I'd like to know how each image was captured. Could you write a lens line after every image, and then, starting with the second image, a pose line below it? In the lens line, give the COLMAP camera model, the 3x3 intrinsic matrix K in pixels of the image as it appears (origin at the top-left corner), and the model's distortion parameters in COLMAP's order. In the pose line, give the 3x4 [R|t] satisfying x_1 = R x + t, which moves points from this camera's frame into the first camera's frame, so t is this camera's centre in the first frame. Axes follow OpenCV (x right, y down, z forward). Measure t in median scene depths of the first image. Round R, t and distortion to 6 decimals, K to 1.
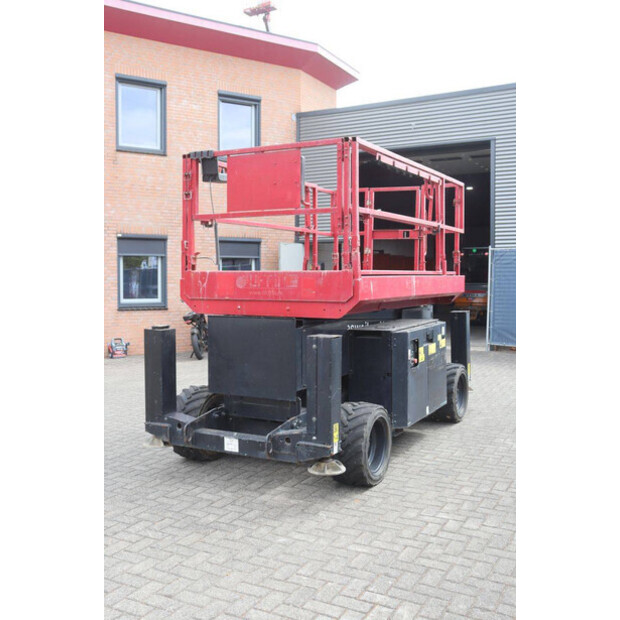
lens RADIAL K [[697.2, 0, 304.2], [0, 697.2, 307.2], [0, 0, 1]] dist [-0.086388, 0.000000]
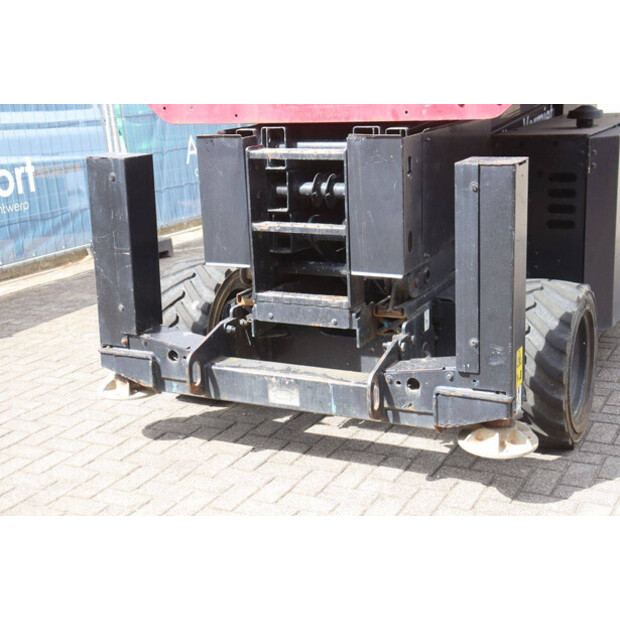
lens RADIAL K [[966.8, 0, 318.0], [0, 966.8, 302.6], [0, 0, 1]] dist [0.149410, 0.000000]
pose [[0.998466, -0.043723, 0.033969, -0.101660], [0.035980, 0.978692, 0.202159, 0.000107], [-0.042084, -0.200626, 0.978764, 0.338926]]
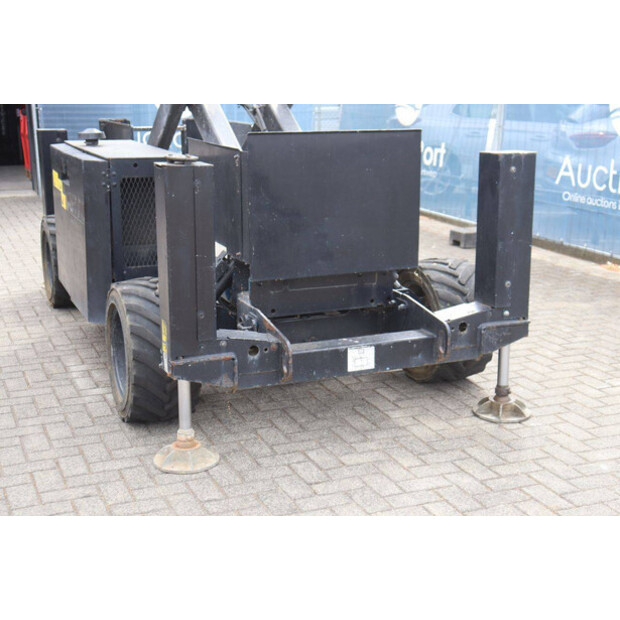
lens RADIAL K [[966.8, 0, 311.3], [0, 966.8, 279.7], [0, 0, 1]] dist [0.149410, 0.000000]
pose [[0.620253, -0.149776, 0.769970, -0.716054], [0.039730, 0.986340, 0.159860, 0.005790], [-0.783395, -0.068562, 0.617731, 0.536220]]
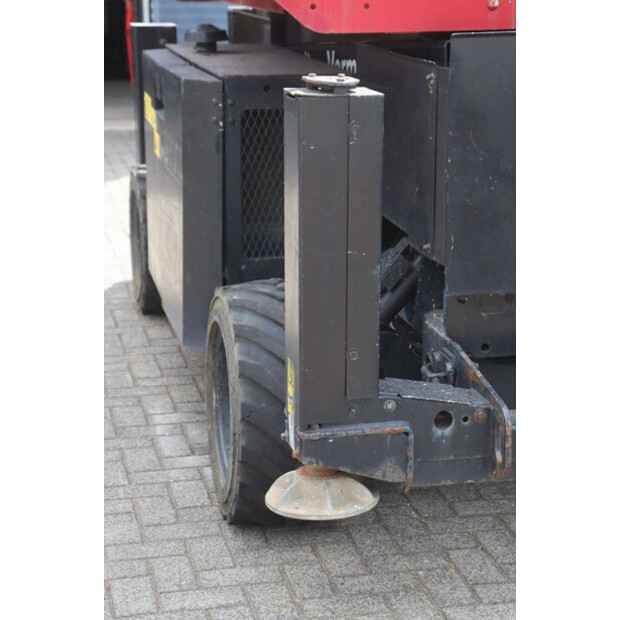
lens RADIAL K [[1455.9, 0, 310.8], [0, 1455.9, 305.4], [0, 0, 1]] dist [0.392772, 0.000000]
pose [[0.753919, -0.146018, 0.640535, -0.627064], [0.030783, 0.981768, 0.187575, 0.005321], [-0.656246, -0.121698, 0.744668, 0.592926]]
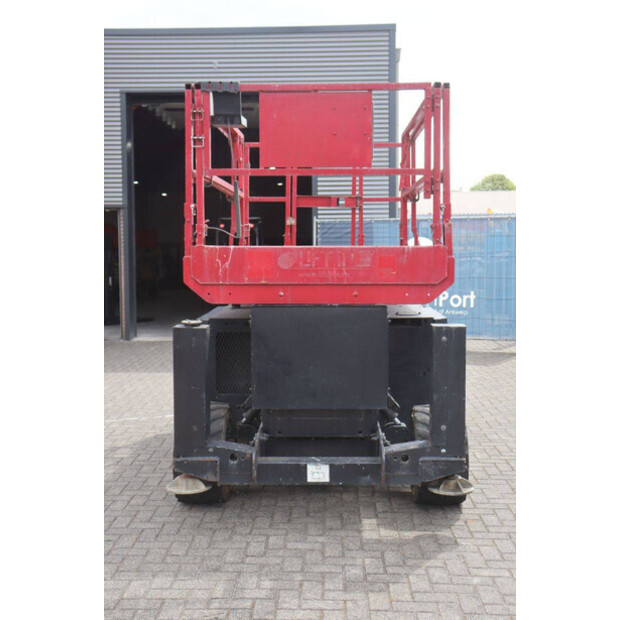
lens RADIAL K [[851.2, 0, 306.0], [0, 851.2, 306.1], [0, 0, 1]] dist [0.039906, 0.000000]
pose [[0.890739, -0.032122, 0.453378, -0.526992], [0.023697, 0.999425, 0.024252, -0.009015], [-0.453897, -0.010858, 0.890988, 0.166425]]
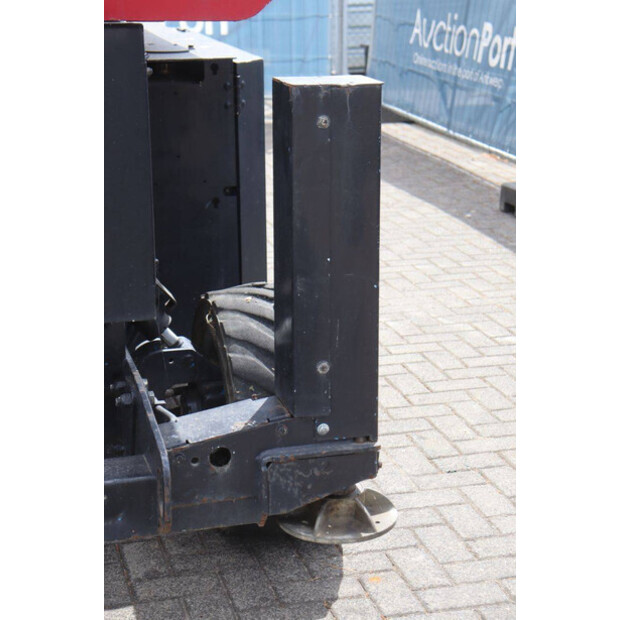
lens RADIAL K [[1333.4, 0, 305.8], [0, 1333.4, 309.6], [0, 0, 1]] dist [0.393482, 0.000000]
pose [[0.719997, -0.182558, 0.669535, -0.336662], [0.035477, 0.973200, 0.227206, 0.005761], [-0.693069, -0.139834, 0.707178, 0.549631]]
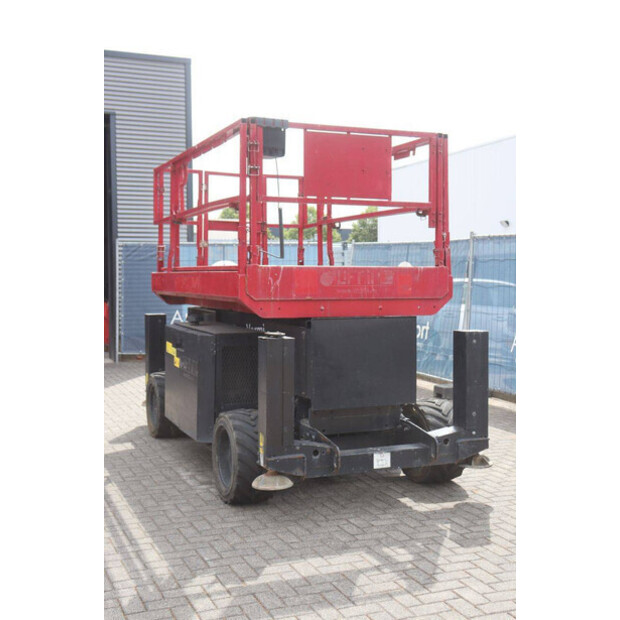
lens RADIAL K [[851.2, 0, 313.3], [0, 851.2, 313.3], [0, 0, 1]] dist [0.039906, 0.000000]
pose [[0.615963, -0.033866, 0.787046, -0.996241], [0.035158, 0.999262, 0.015483, -0.010856], [-0.786990, 0.018134, 0.616699, 0.382019]]
